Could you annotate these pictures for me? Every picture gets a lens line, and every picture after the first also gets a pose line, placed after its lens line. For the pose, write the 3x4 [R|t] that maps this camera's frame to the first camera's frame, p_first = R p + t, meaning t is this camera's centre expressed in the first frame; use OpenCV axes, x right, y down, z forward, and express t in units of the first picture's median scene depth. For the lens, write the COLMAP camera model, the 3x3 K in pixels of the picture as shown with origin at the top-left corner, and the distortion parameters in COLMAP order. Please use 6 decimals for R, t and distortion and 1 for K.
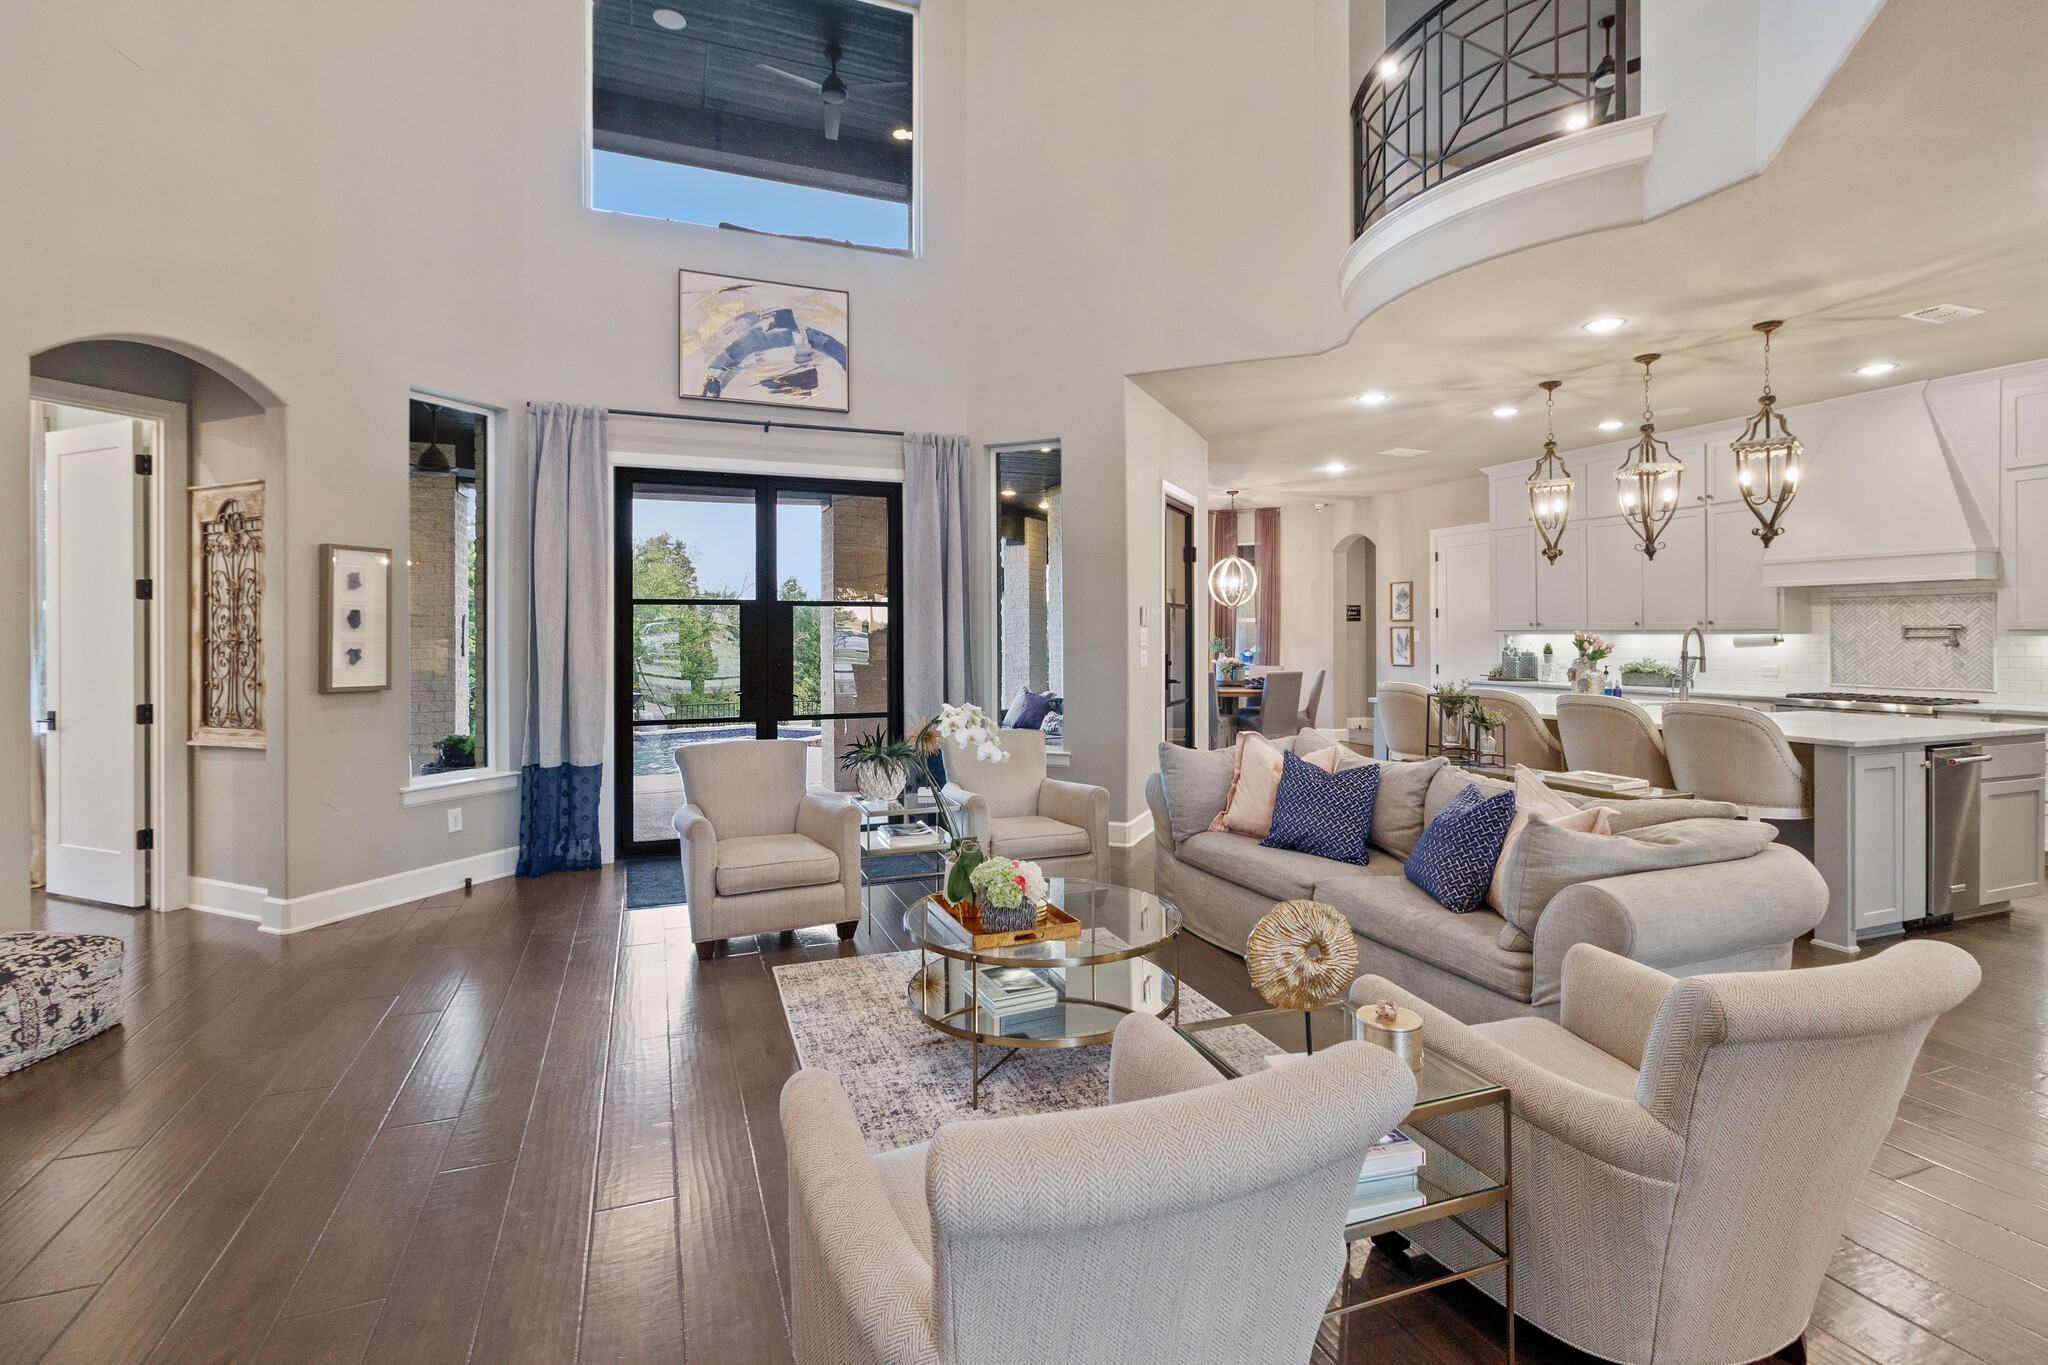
lens RADIAL K [[958.0, 0, 1026.2], [0, 958.0, 628.5], [0, 0, 1]] dist [0.000822, 0.000171]
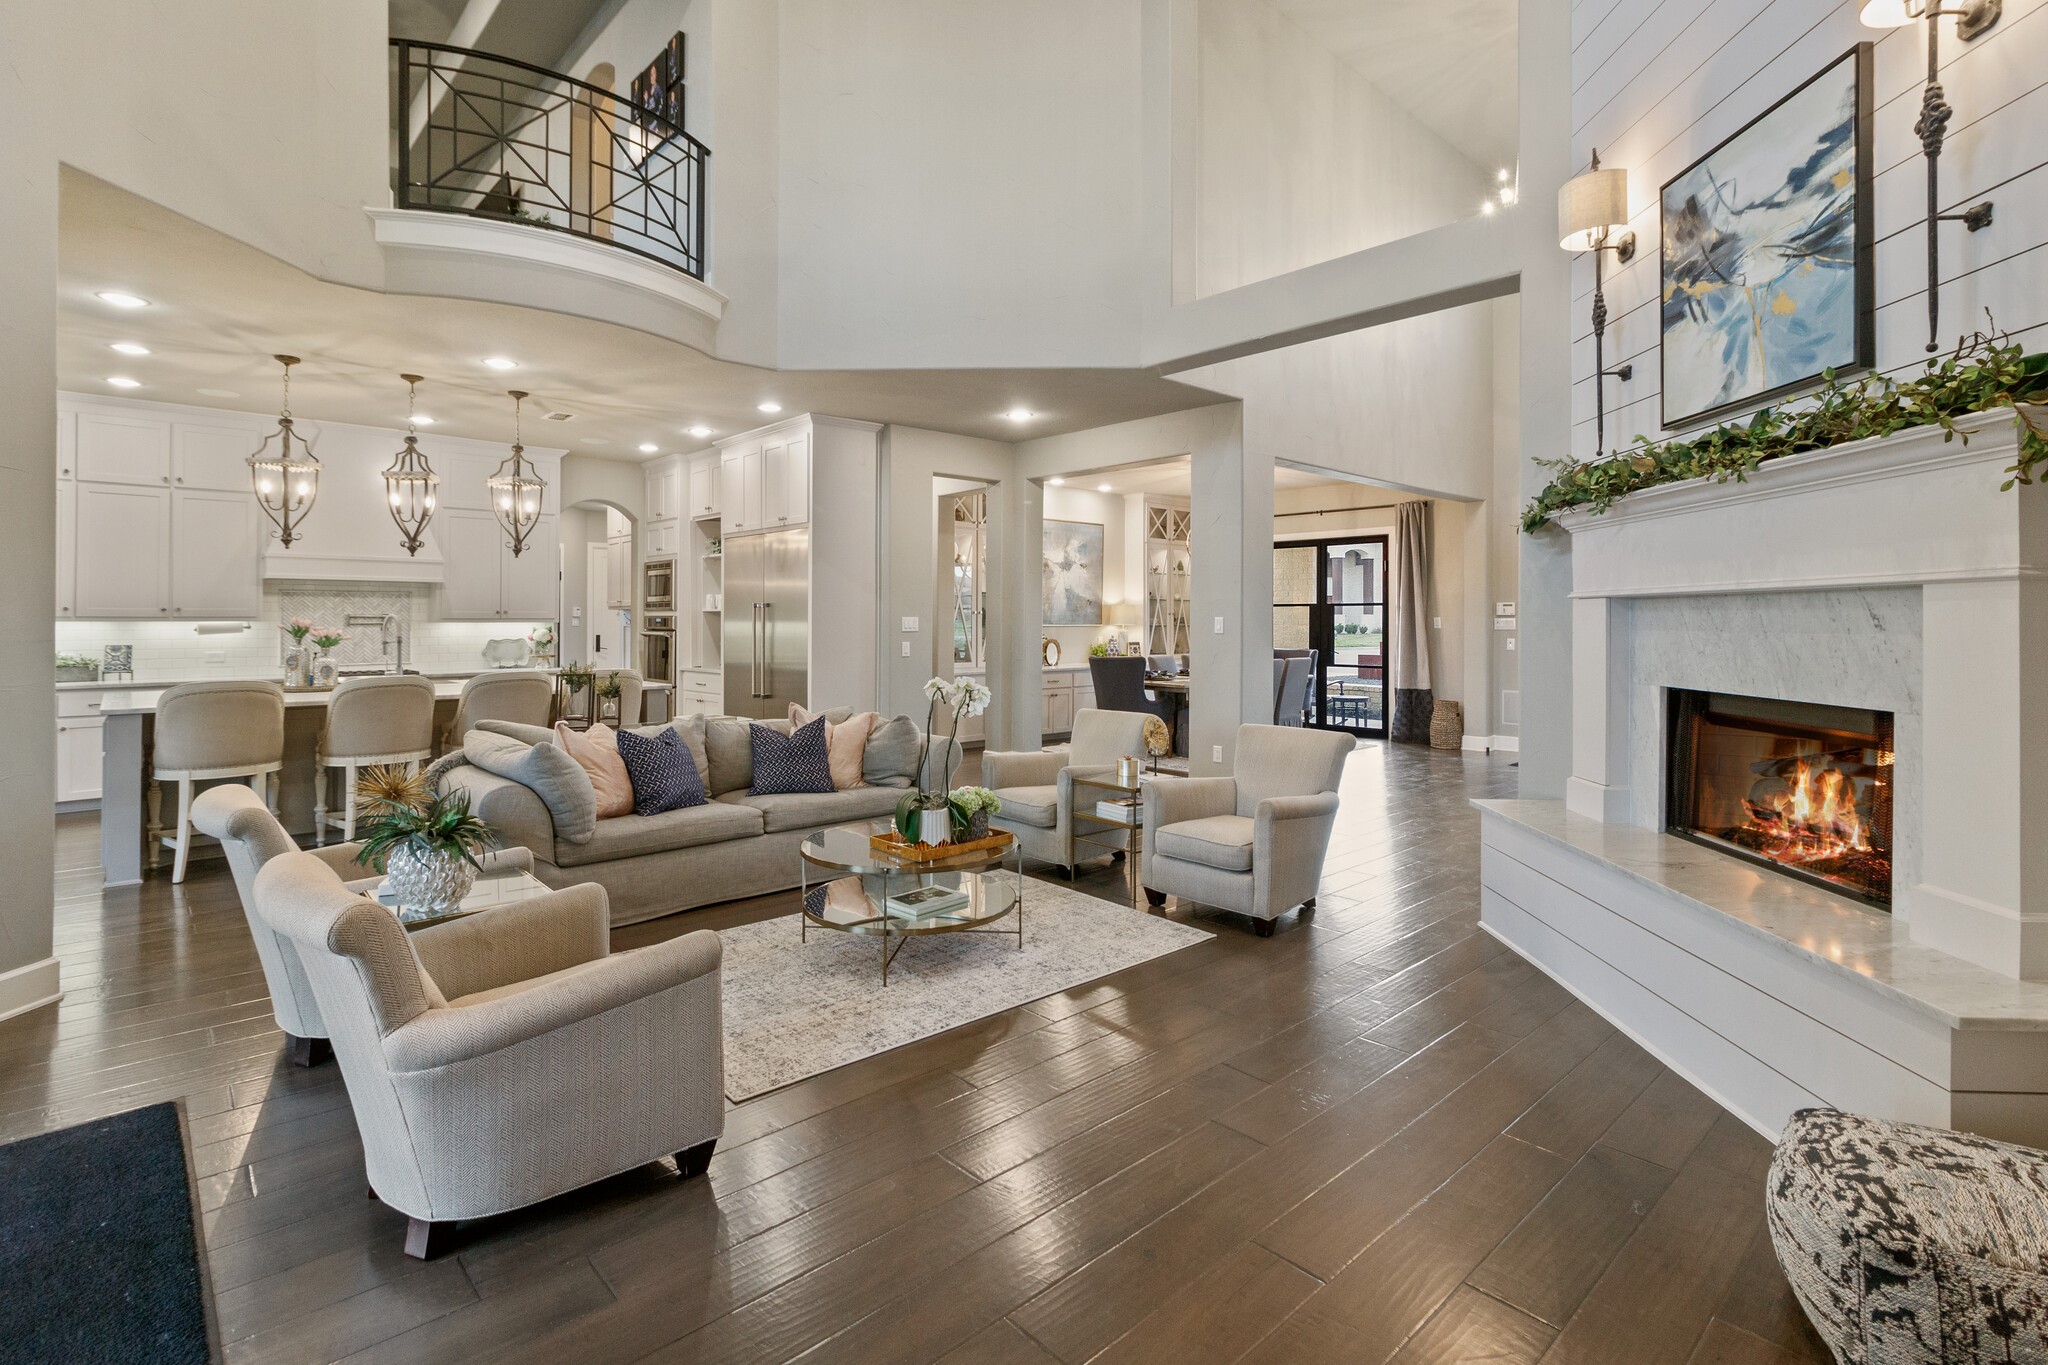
lens RADIAL K [[958.0, 0, 1039.4], [0, 958.0, 619.3], [0, 0, 1]] dist [0.000822, 0.000171]
pose [[-0.357971, 0.001990, 0.933731, -0.639398], [-0.005672, 0.999975, -0.004306, 0.003471], [-0.933716, -0.006838, -0.357951, 0.673556]]
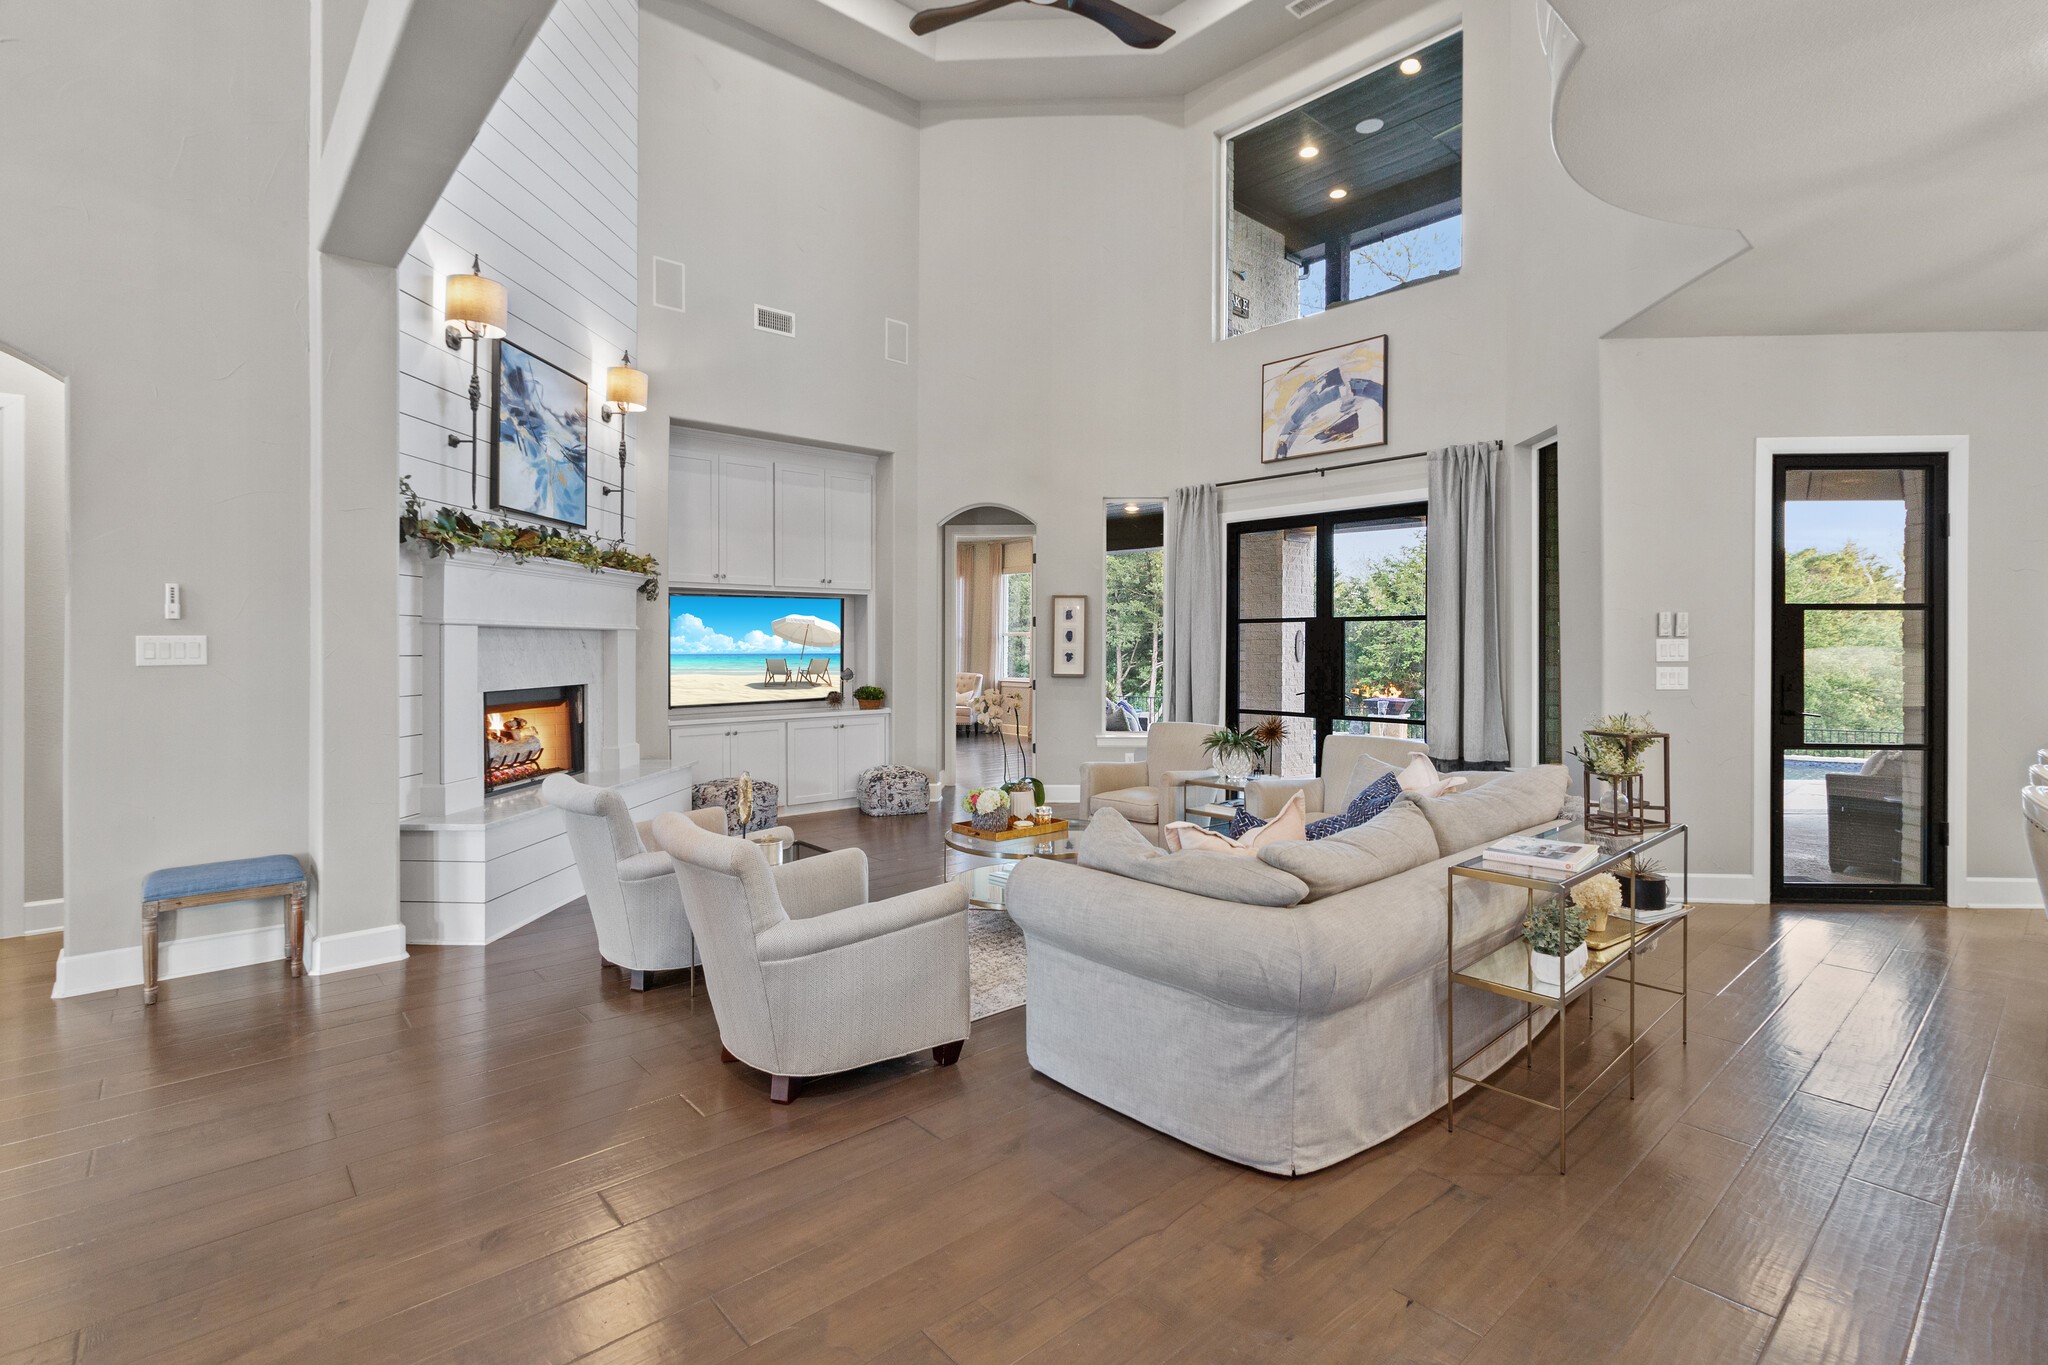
lens RADIAL K [[958.0, 0, 1030.1], [0, 958.0, 645.7], [0, 0, 1]] dist [0.000822, 0.000171]
pose [[0.348487, 0.004065, -0.937305, 0.728063], [0.004388, 0.999973, 0.005968, -0.002409], [0.937303, -0.006193, 0.348459, 0.240884]]
